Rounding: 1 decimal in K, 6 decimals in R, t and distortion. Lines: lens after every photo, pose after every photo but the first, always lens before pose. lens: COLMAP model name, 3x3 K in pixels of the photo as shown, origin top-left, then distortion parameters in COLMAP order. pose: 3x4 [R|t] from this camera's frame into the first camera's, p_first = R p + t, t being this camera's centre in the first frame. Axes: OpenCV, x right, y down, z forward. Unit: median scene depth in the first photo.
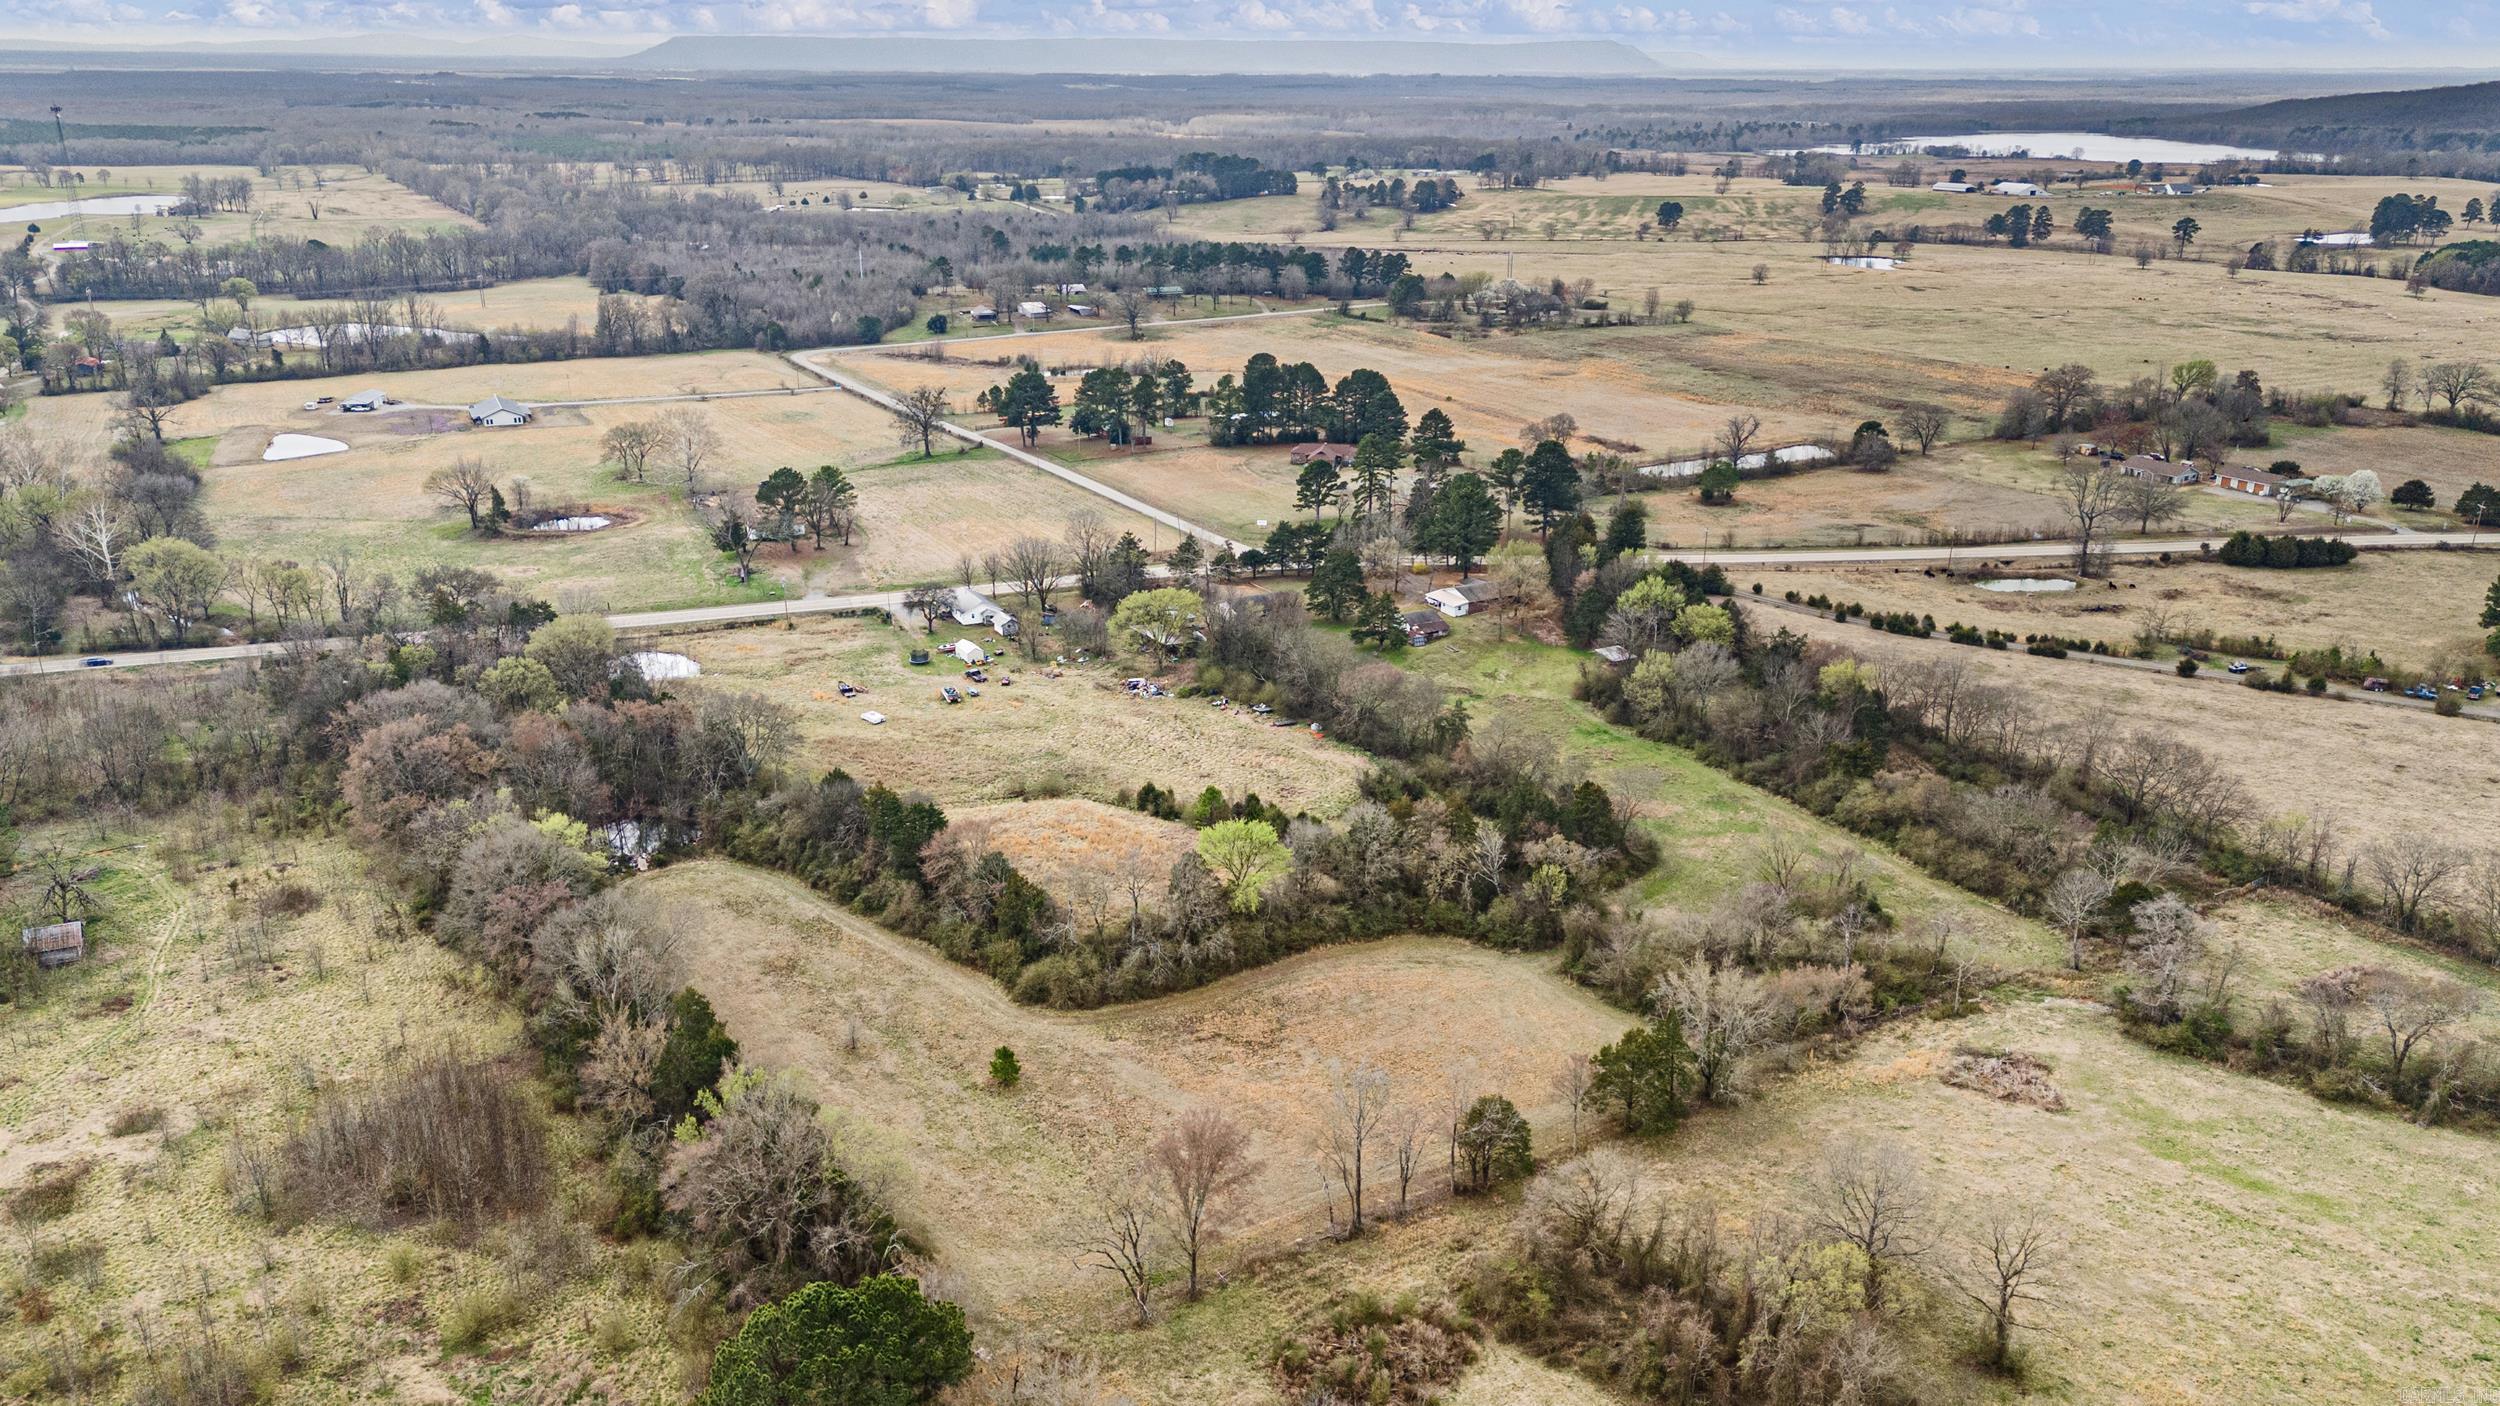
lens RADIAL K [[1835.0, 0, 1252.8], [0, 1835.0, 701.6], [0, 0, 1]] dist [0.055304, -0.041249]
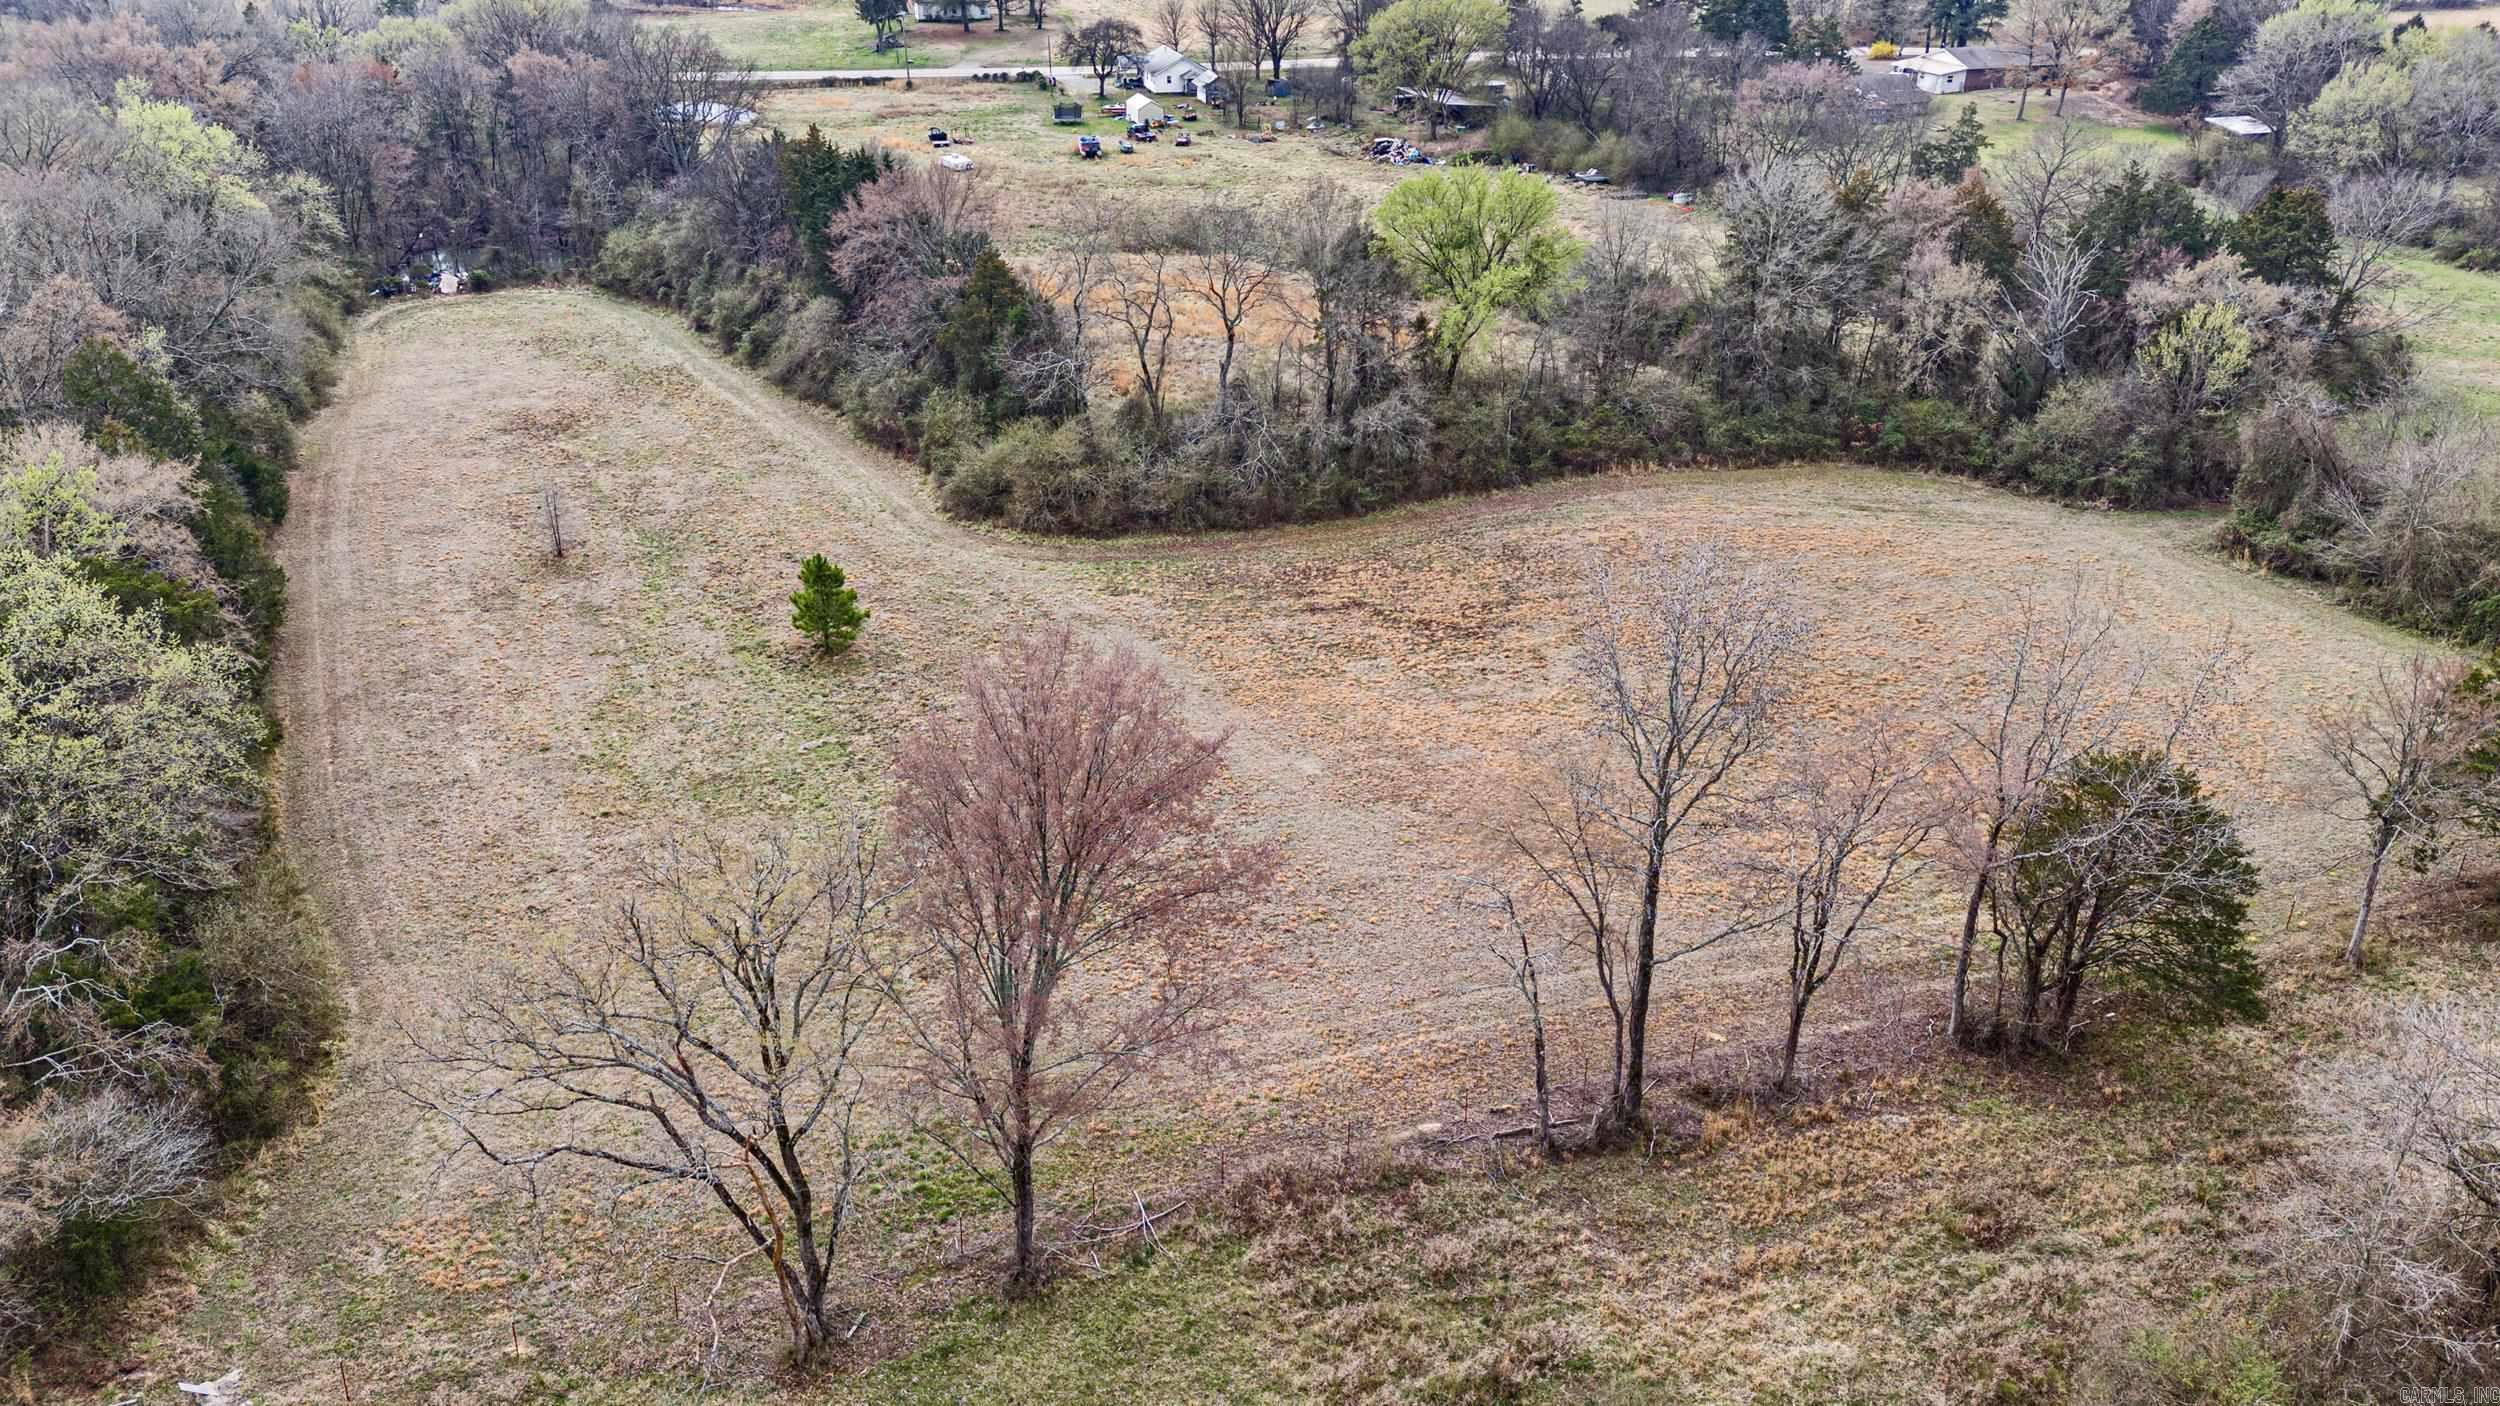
lens RADIAL K [[1835.0, 0, 1246.8], [0, 1835.0, 718.9], [0, 0, 1]] dist [0.055304, -0.041249]
pose [[0.977284, 0.093908, -0.189992, 0.037539], [-0.068742, 0.988462, 0.134975, 0.146680], [0.200475, -0.118848, 0.972463, 0.557711]]
